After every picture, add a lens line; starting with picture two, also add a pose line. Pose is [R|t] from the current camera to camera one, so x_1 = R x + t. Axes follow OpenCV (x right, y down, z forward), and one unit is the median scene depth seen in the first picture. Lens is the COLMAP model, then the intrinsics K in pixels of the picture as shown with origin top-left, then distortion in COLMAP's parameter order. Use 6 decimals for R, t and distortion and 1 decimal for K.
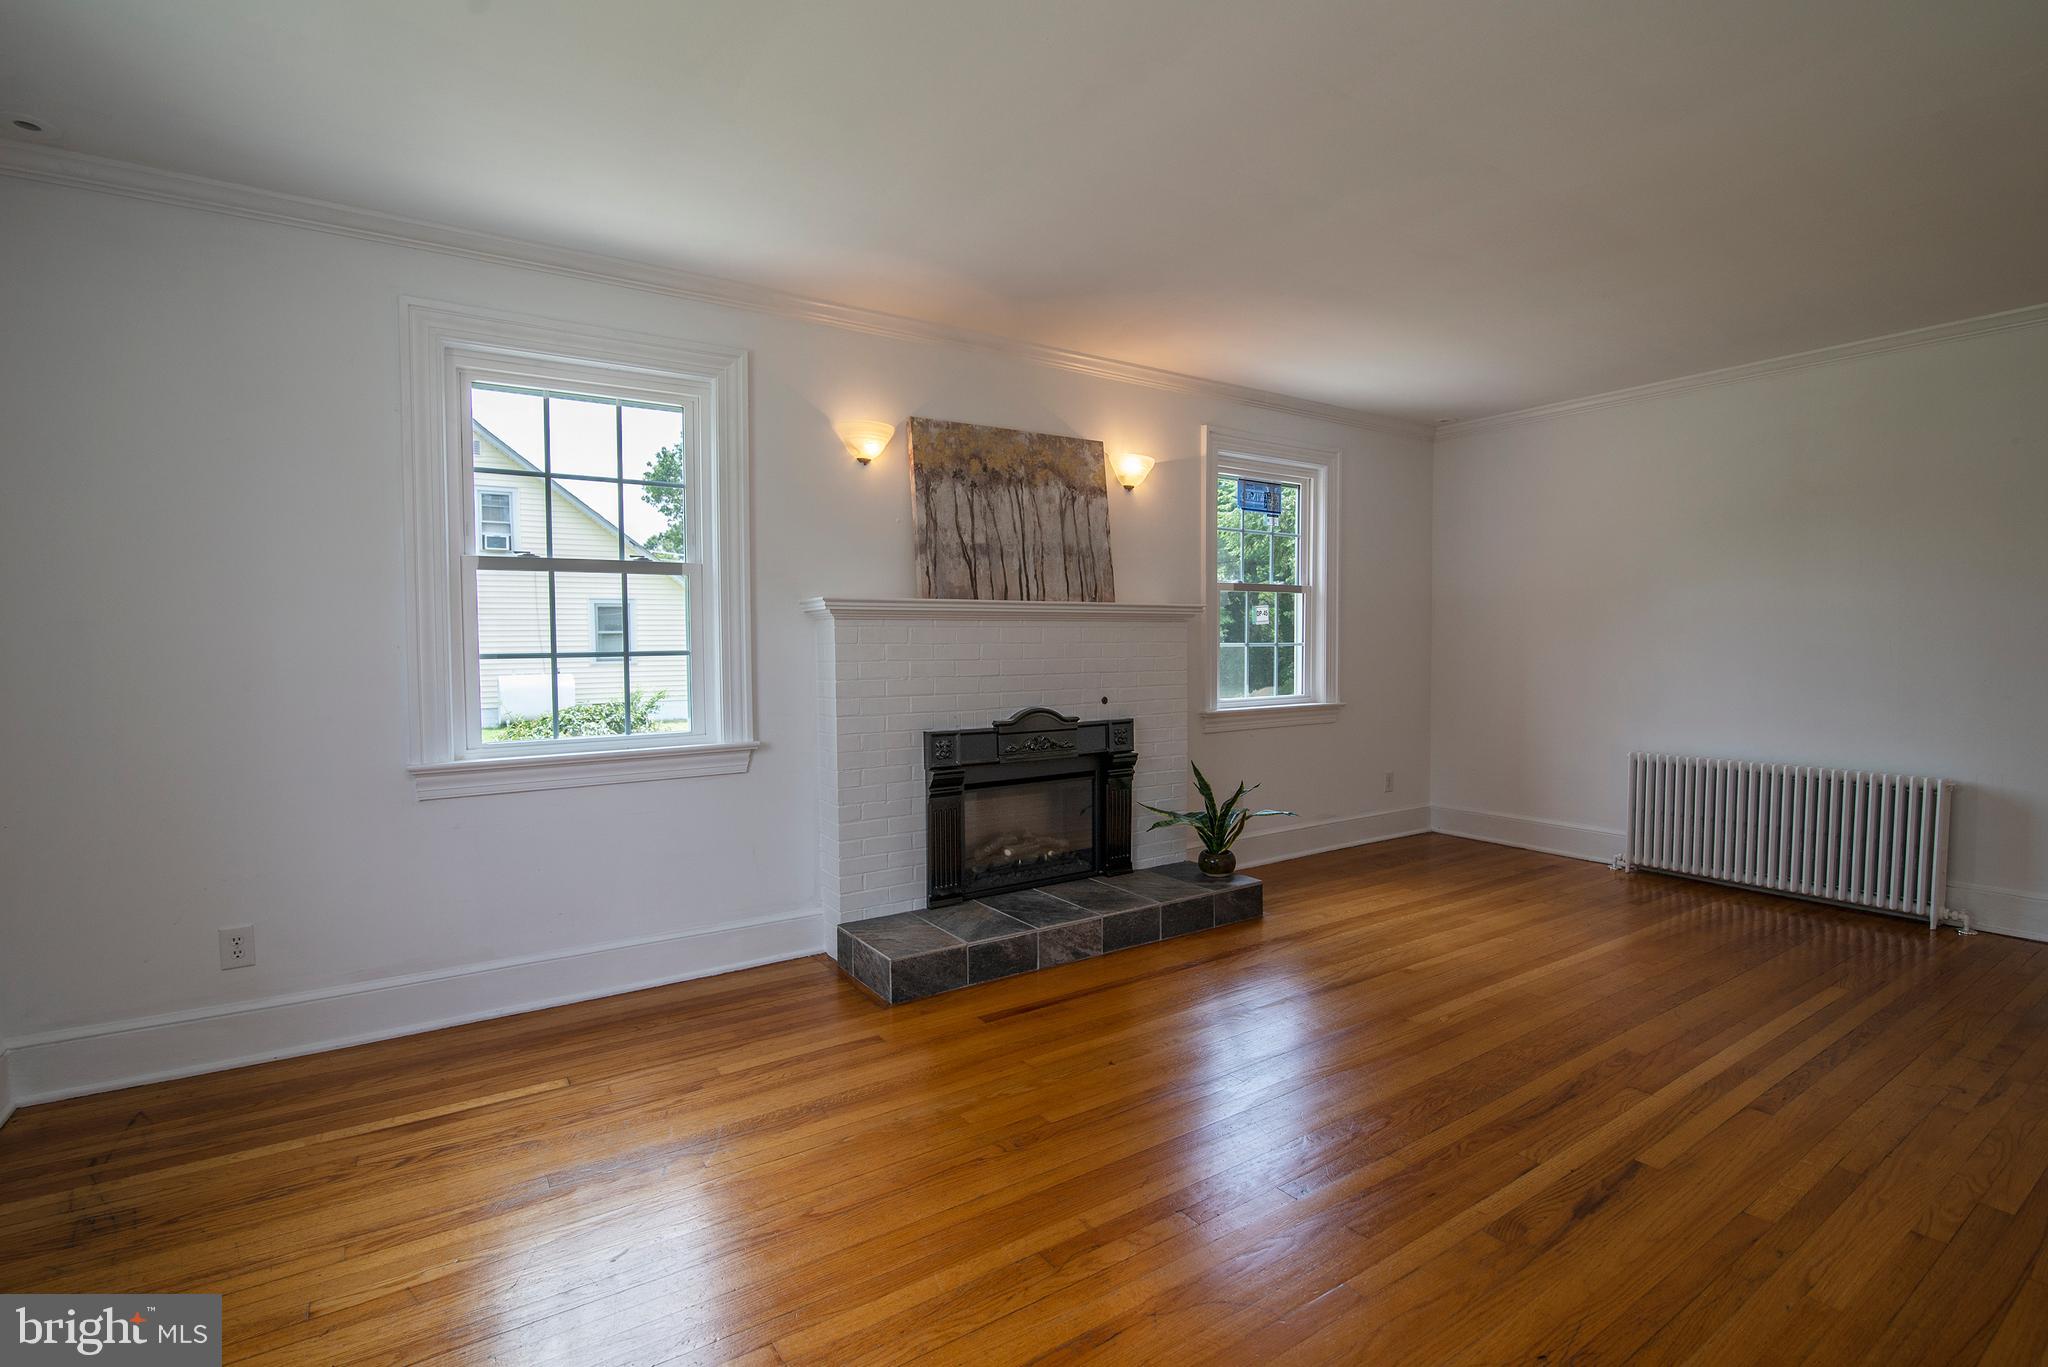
lens RADIAL K [[939.0, 0, 1015.4], [0, 939.0, 680.4], [0, 0, 1]] dist [-0.021890, 0.002114]
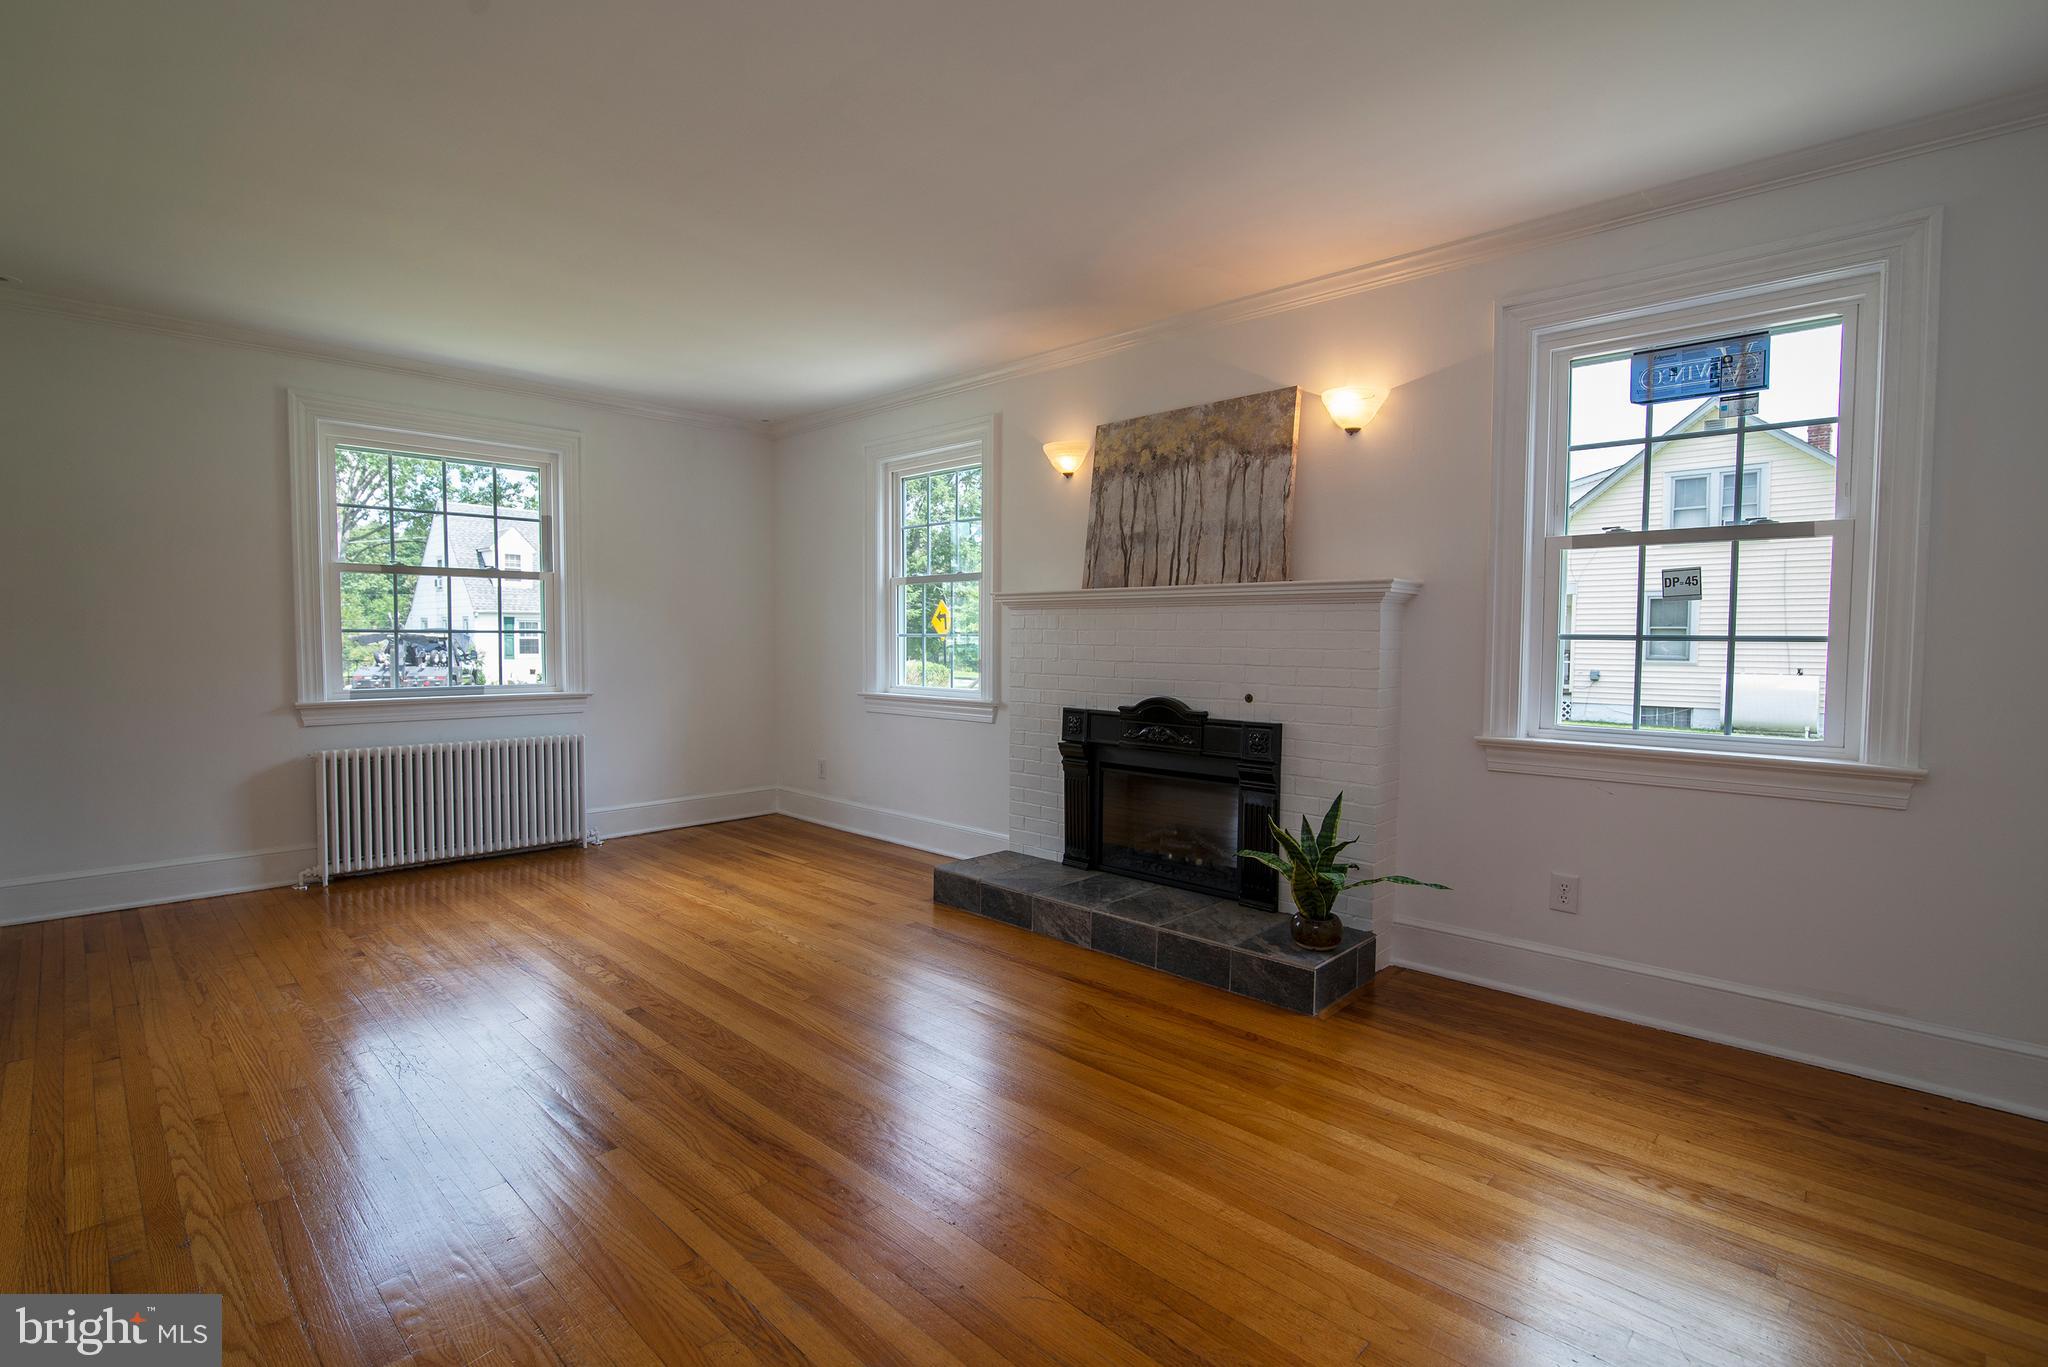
lens RADIAL K [[939.0, 0, 1015.4], [0, 939.0, 680.4], [0, 0, 1]] dist [-0.021890, 0.002114]
pose [[0.221888, 0.054548, -0.973545, 0.930188], [-0.049246, 0.997787, 0.044682, -0.023722], [0.973828, 0.038029, 0.224083, 0.641412]]
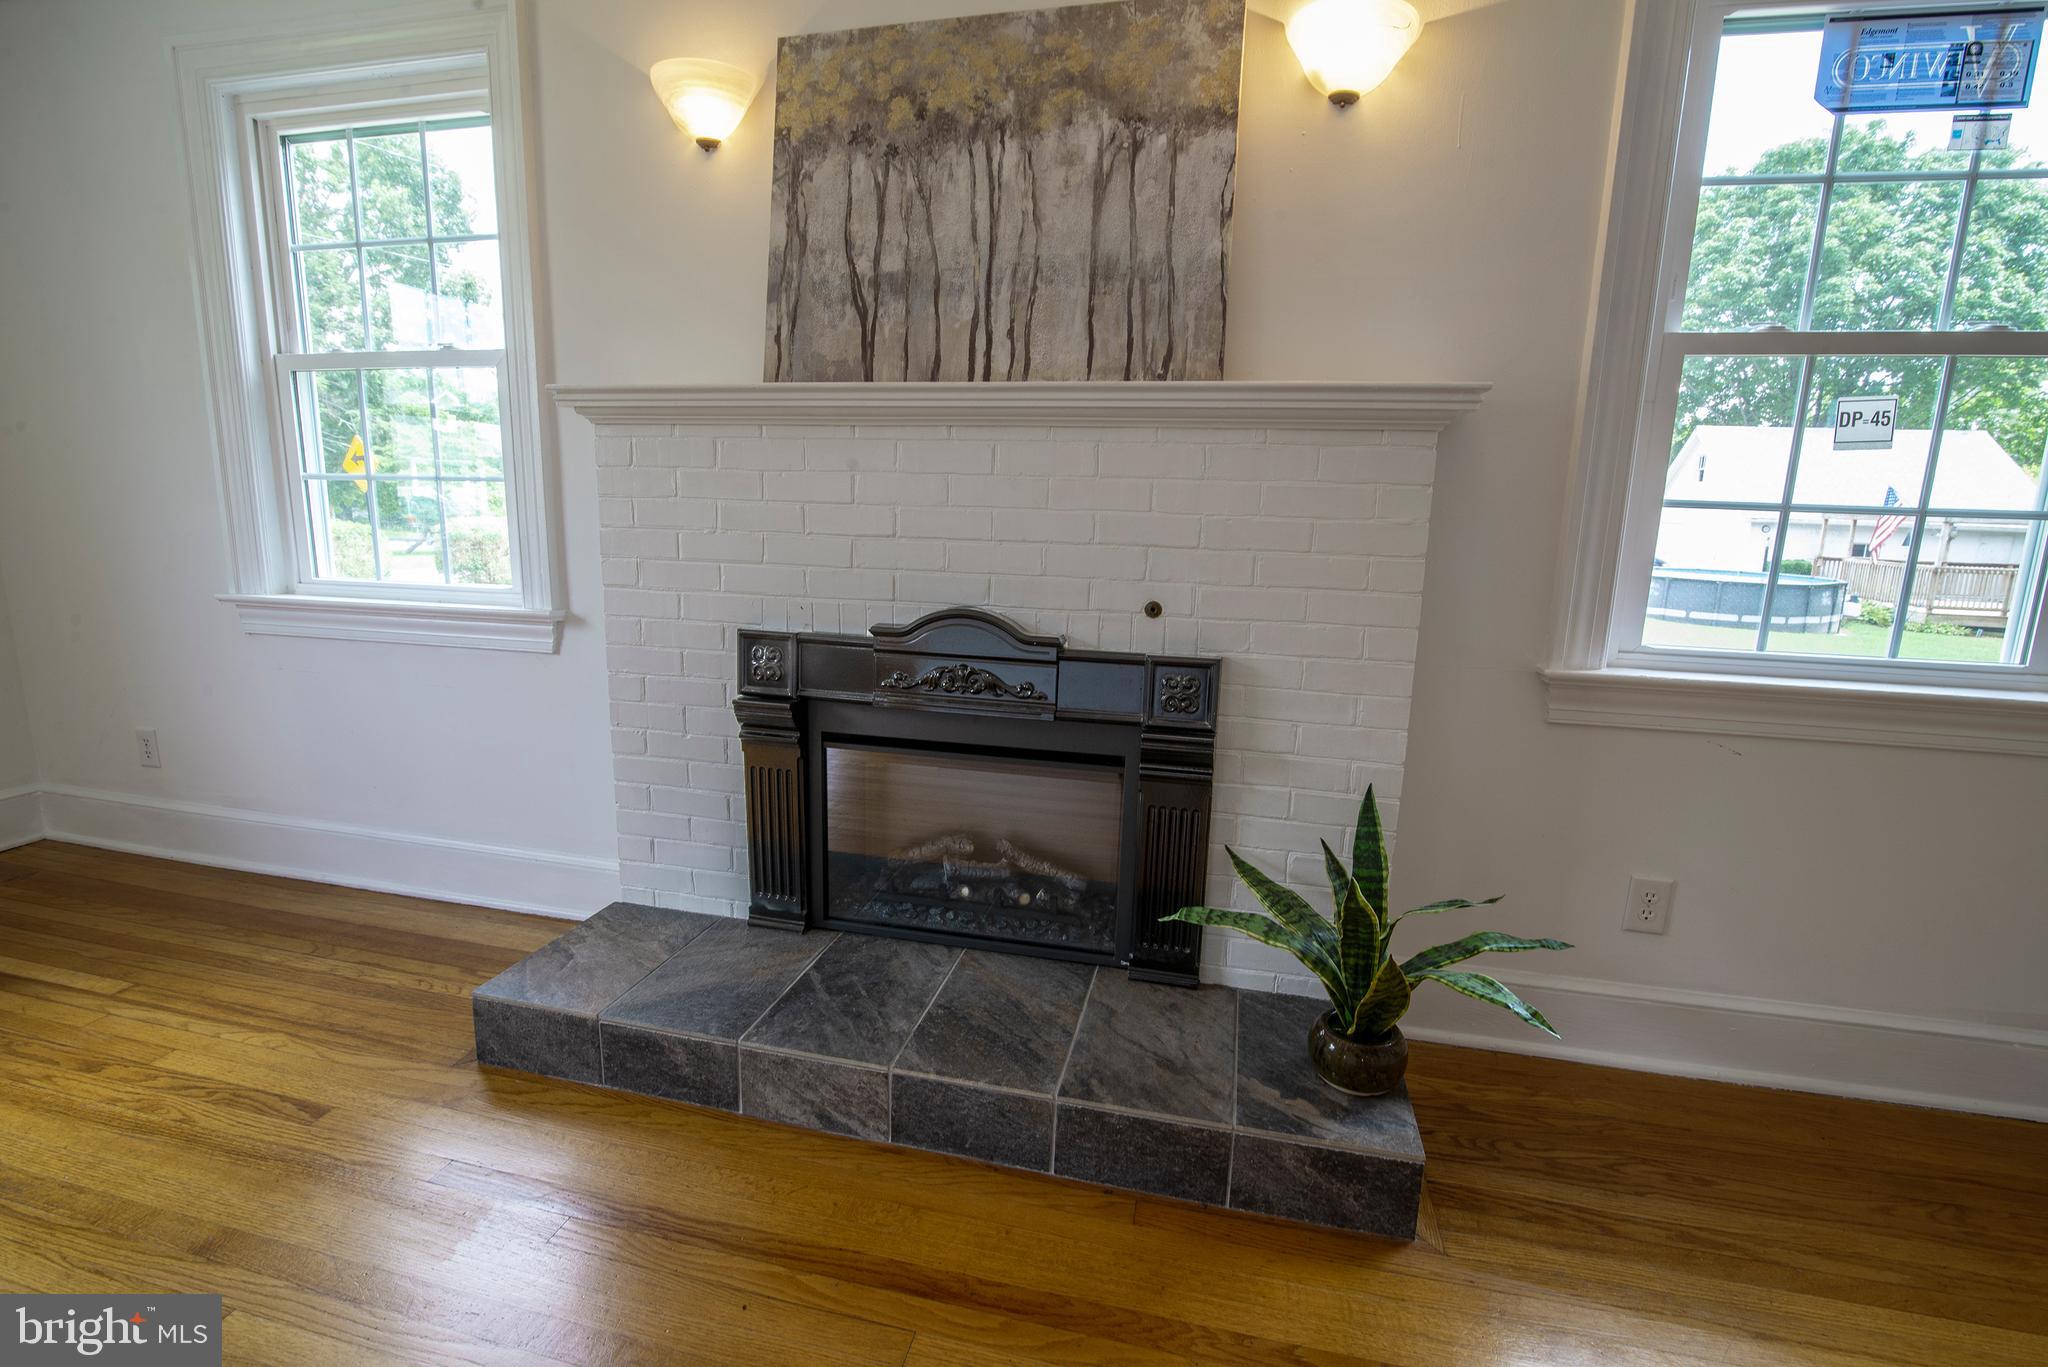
lens RADIAL K [[939.0, 0, 1015.4], [0, 939.0, 680.4], [0, 0, 1]] dist [-0.021890, 0.002114]
pose [[0.685221, 0.160971, -0.710324, 0.397937], [-0.061509, 0.984577, 0.163785, -0.015796], [0.725733, -0.068538, 0.684554, 0.683672]]
